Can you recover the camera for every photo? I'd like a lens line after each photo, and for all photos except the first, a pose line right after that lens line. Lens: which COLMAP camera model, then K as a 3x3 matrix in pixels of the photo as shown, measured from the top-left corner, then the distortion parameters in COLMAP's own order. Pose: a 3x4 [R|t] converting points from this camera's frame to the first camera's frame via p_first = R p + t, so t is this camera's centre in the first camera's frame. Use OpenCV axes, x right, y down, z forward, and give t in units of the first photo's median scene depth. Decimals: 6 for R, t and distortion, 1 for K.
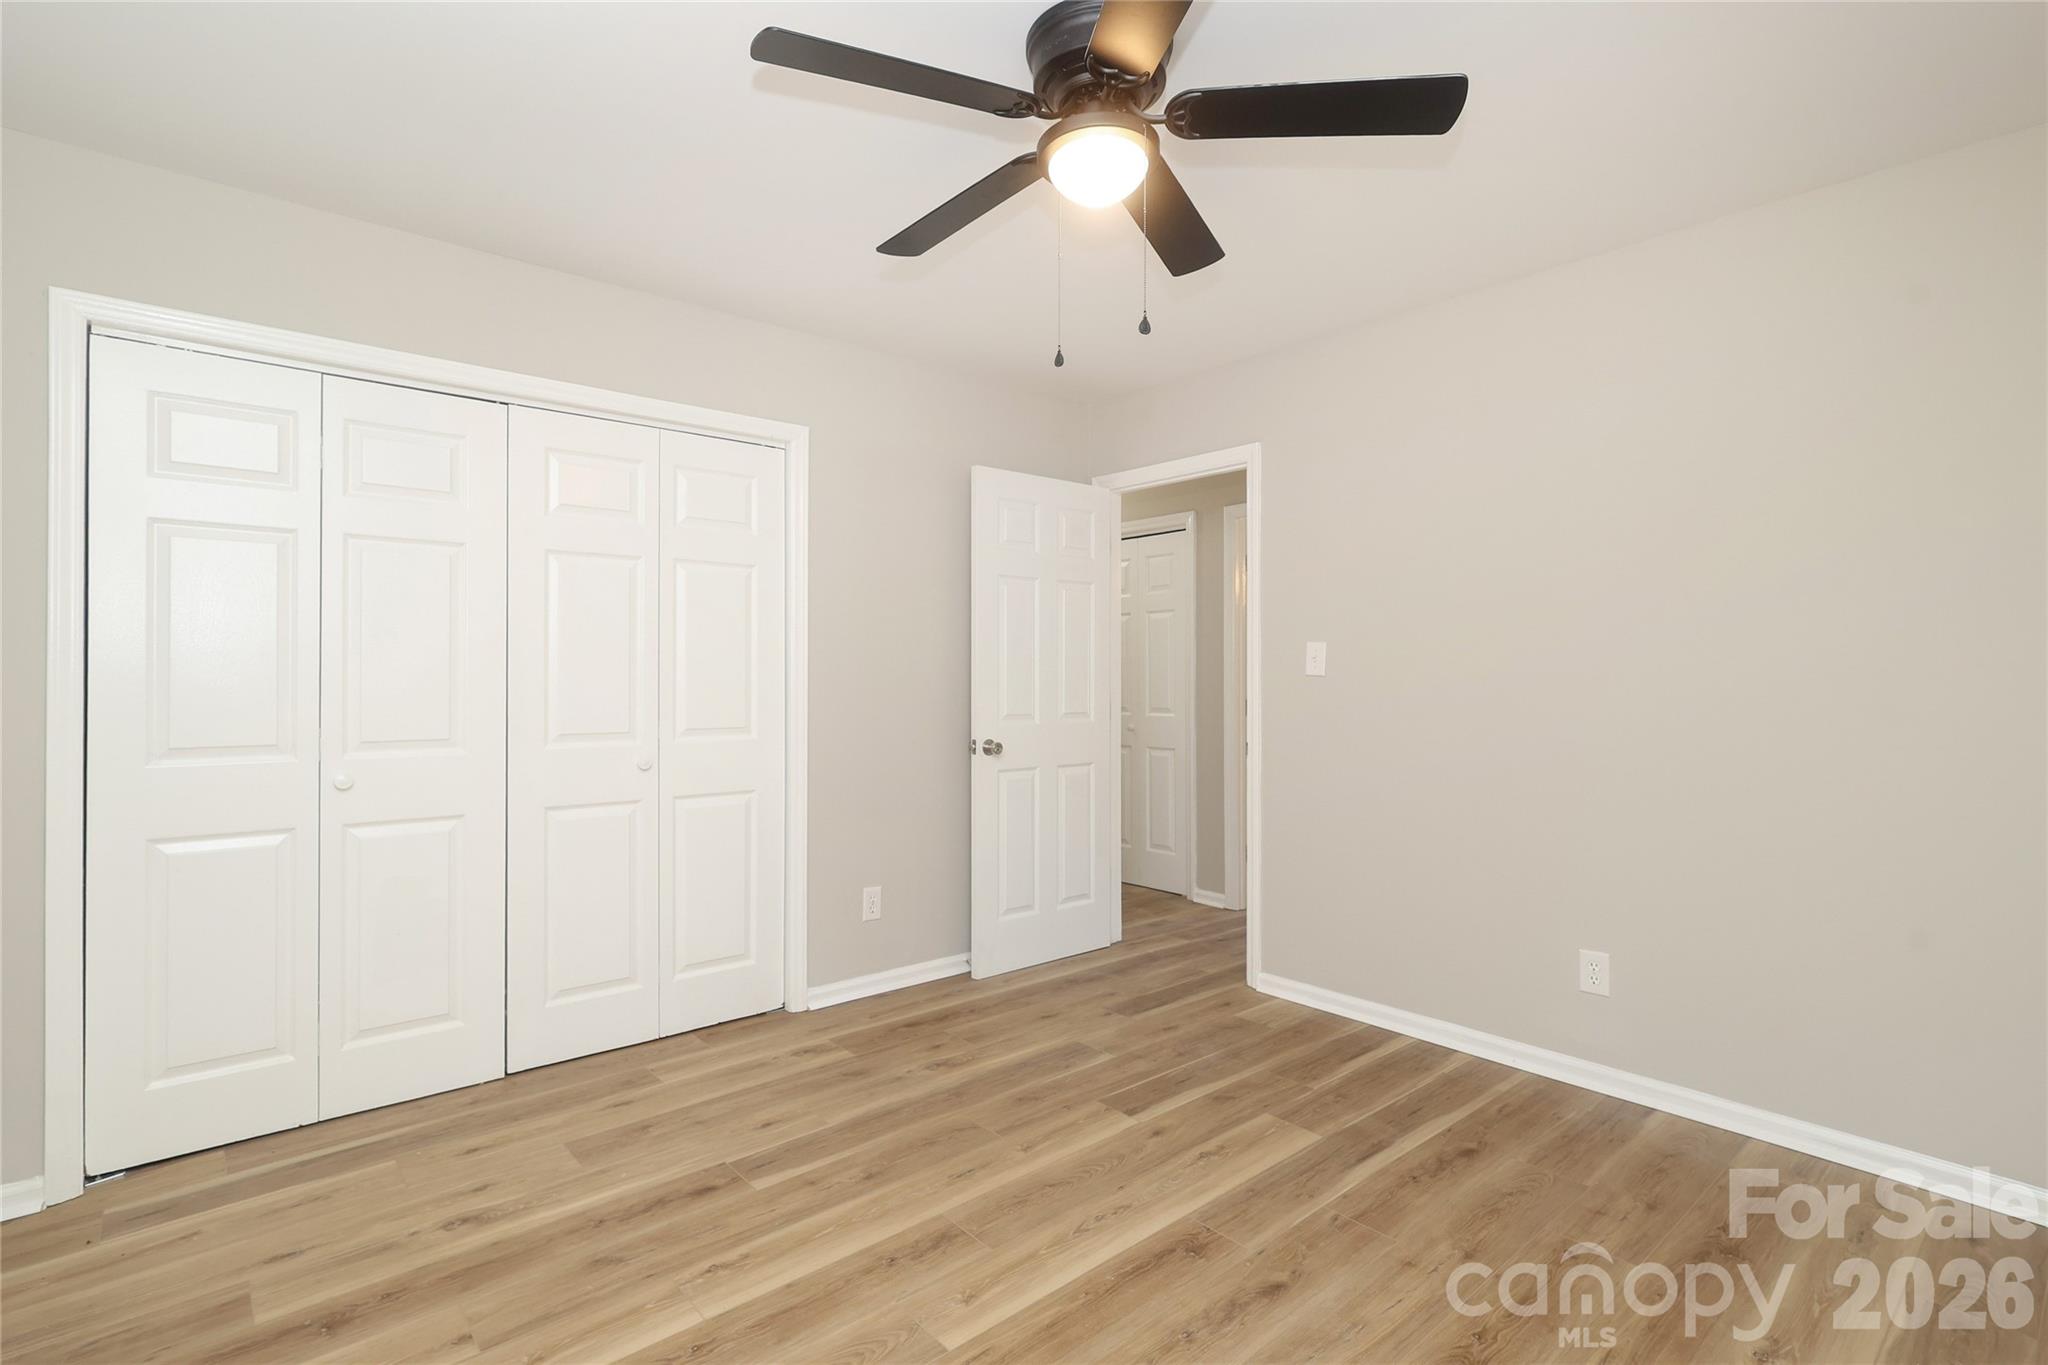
lens RADIAL K [[957.0, 0, 1020.3], [0, 957.0, 661.7], [0, 0, 1]] dist [-0.000275, -0.000703]
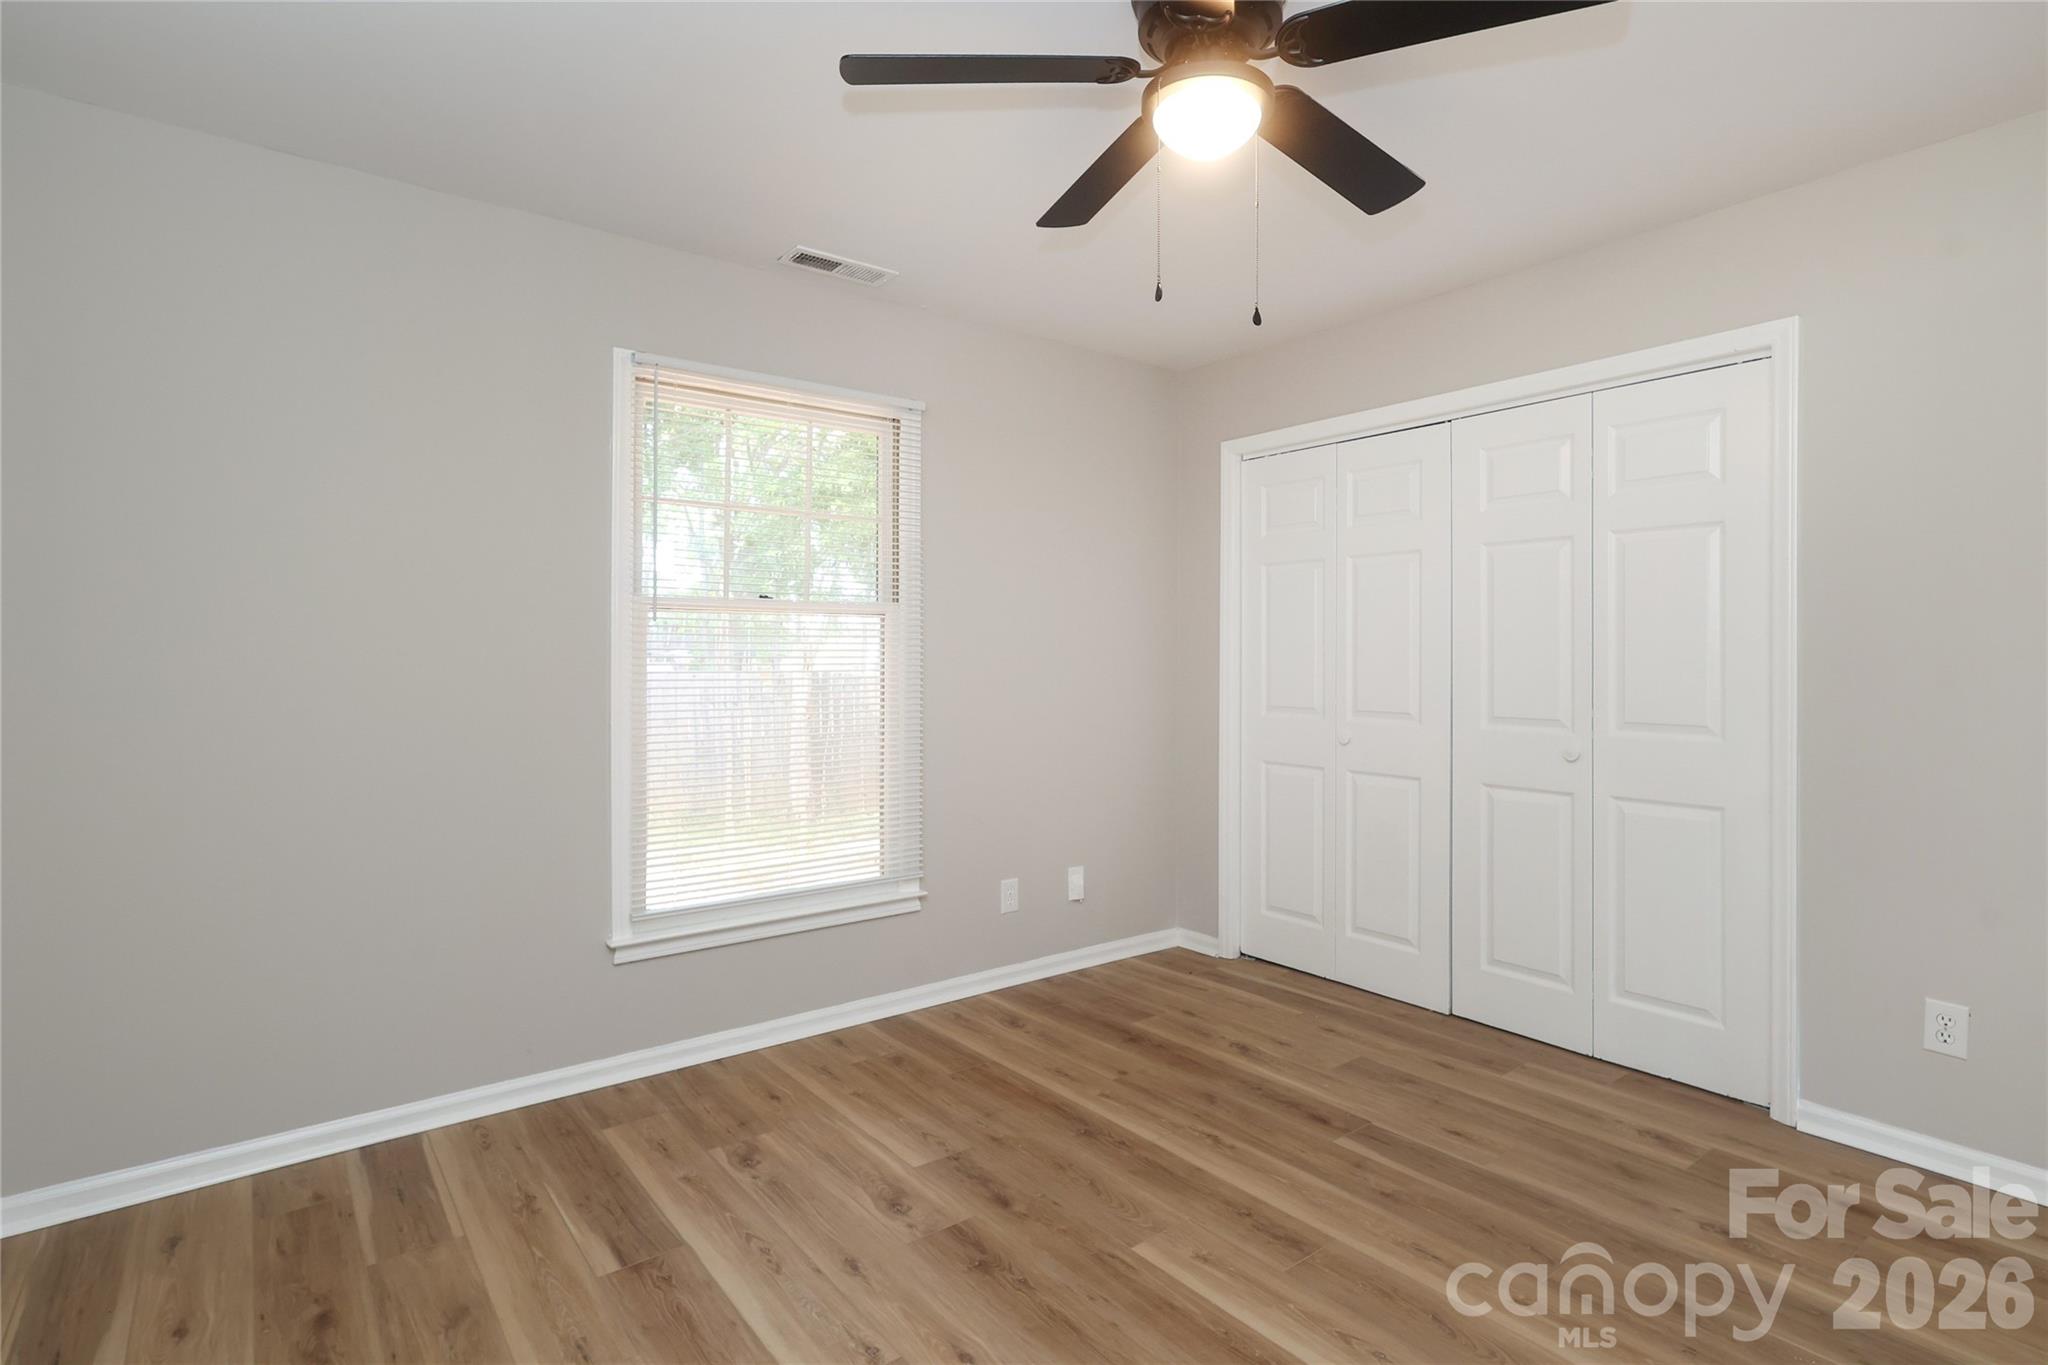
lens RADIAL K [[978.4, 0, 1032.2], [0, 978.4, 681.5], [0, 0, 1]] dist [0.001625, -0.000478]
pose [[-0.023595, 0.022385, -0.999471, 0.798772], [0.009940, 0.999705, 0.022156, 0.002516], [0.999672, -0.009412, -0.023810, 0.663469]]
